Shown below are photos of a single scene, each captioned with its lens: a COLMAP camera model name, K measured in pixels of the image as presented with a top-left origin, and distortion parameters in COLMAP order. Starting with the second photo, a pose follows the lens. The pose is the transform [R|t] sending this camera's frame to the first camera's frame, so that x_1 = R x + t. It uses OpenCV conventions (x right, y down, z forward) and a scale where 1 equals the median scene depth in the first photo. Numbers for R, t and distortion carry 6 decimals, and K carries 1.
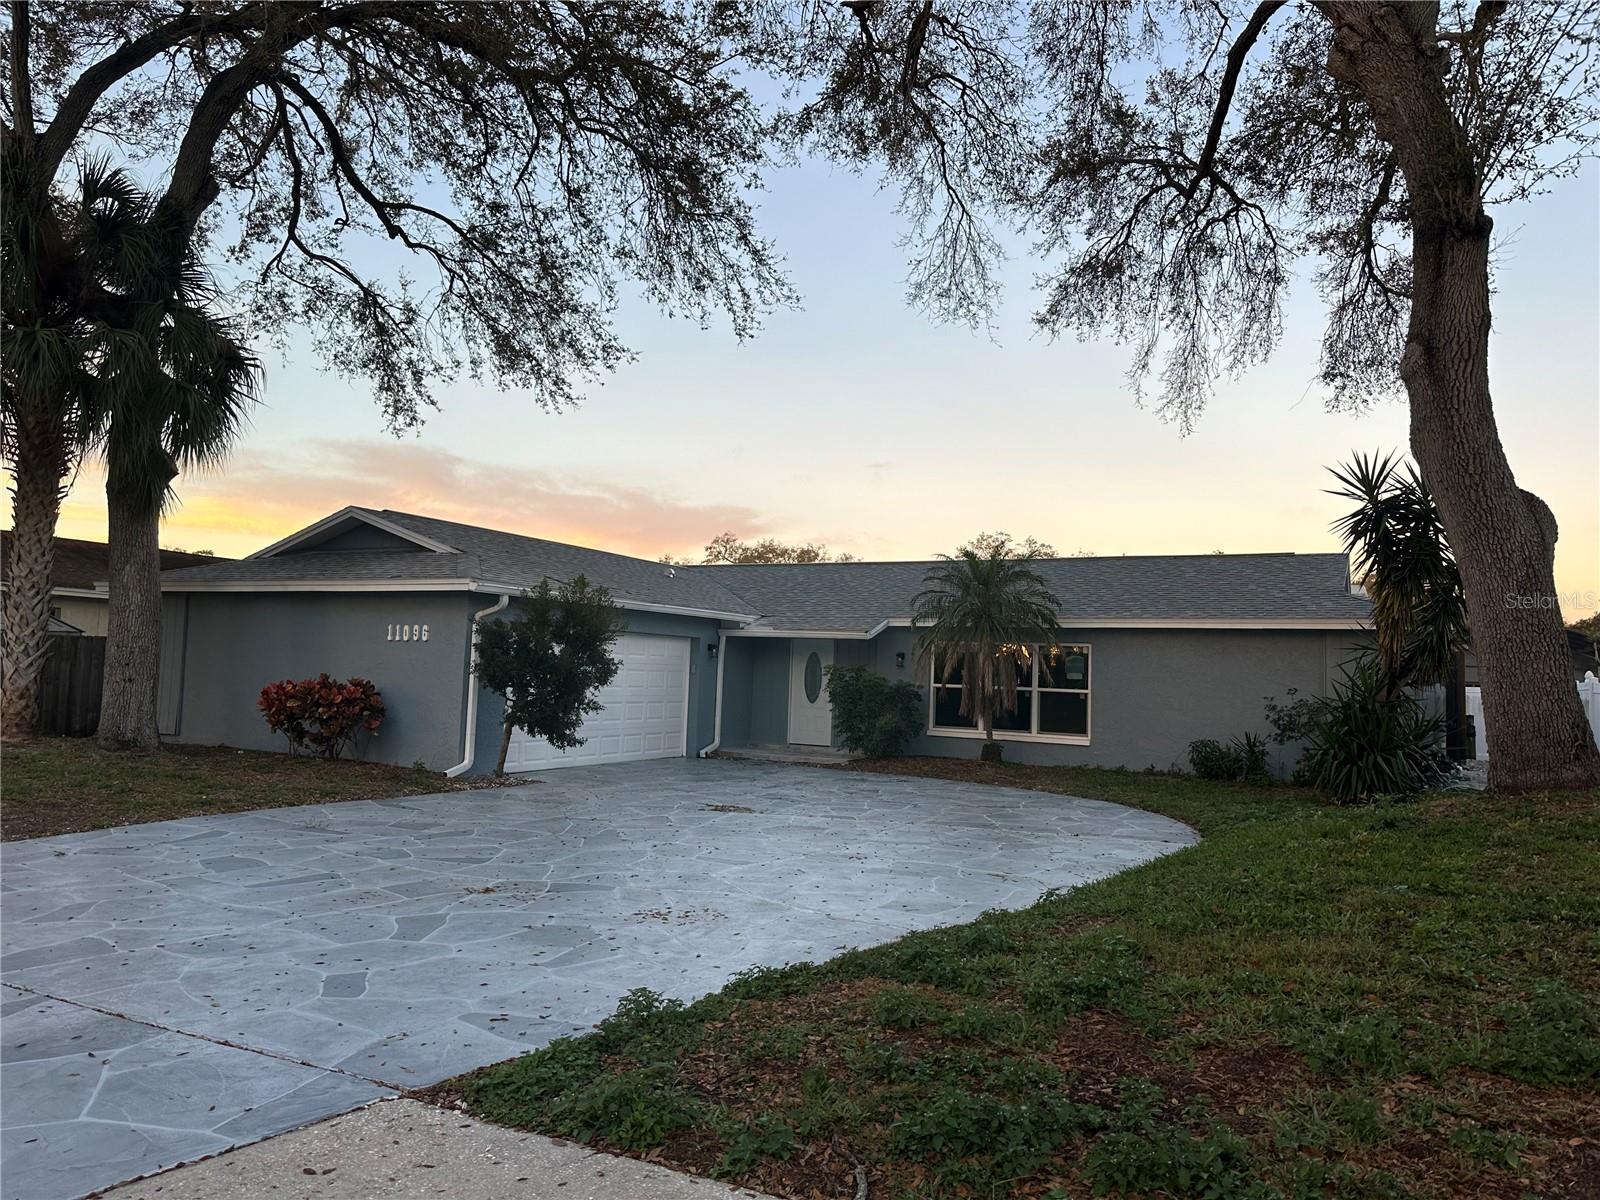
lens RADIAL K [[1124.7, 0, 797.0], [0, 1124.7, 608.9], [0, 0, 1]] dist [0.124635, -0.193577]
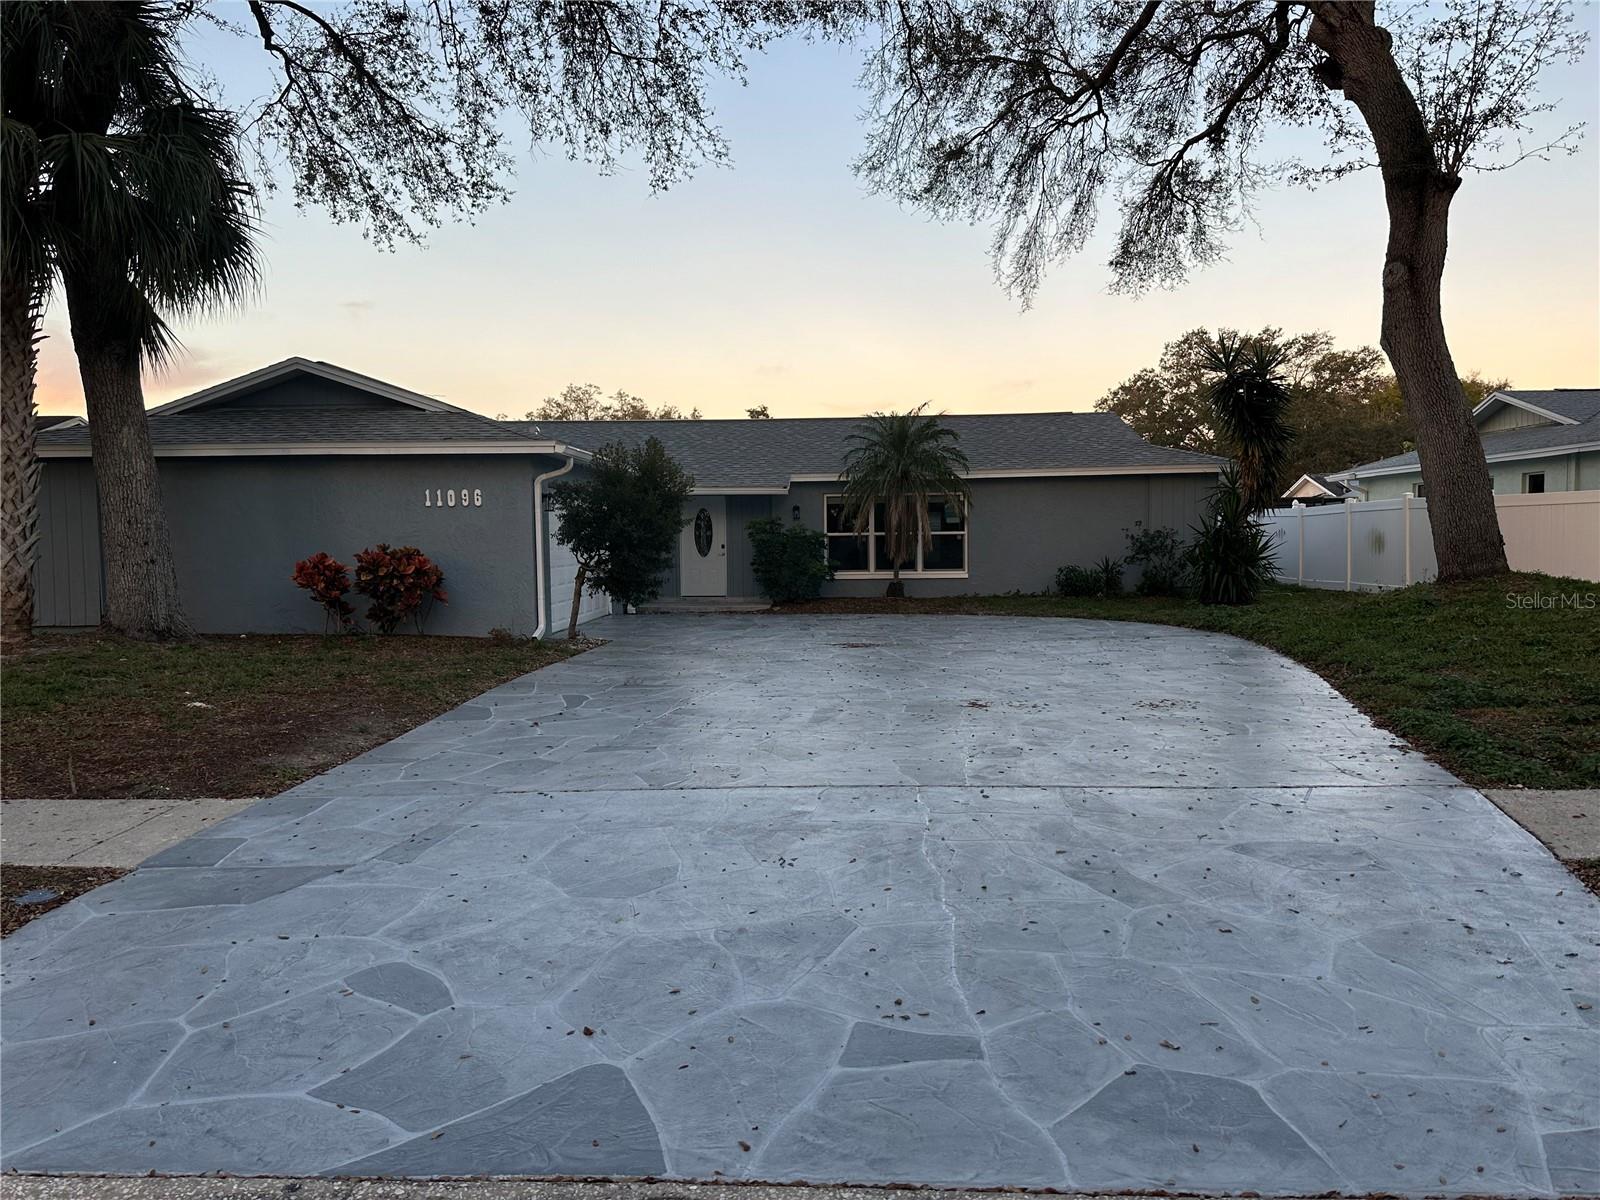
lens RADIAL K [[1126.9, 0, 797.9], [0, 1126.9, 621.5], [0, 0, 1]] dist [0.091474, -0.133160]
pose [[0.904290, -0.075666, 0.420161, -0.400108], [0.016181, 0.989536, 0.143377, -0.006982], [-0.426613, -0.122855, 0.896051, 0.008148]]
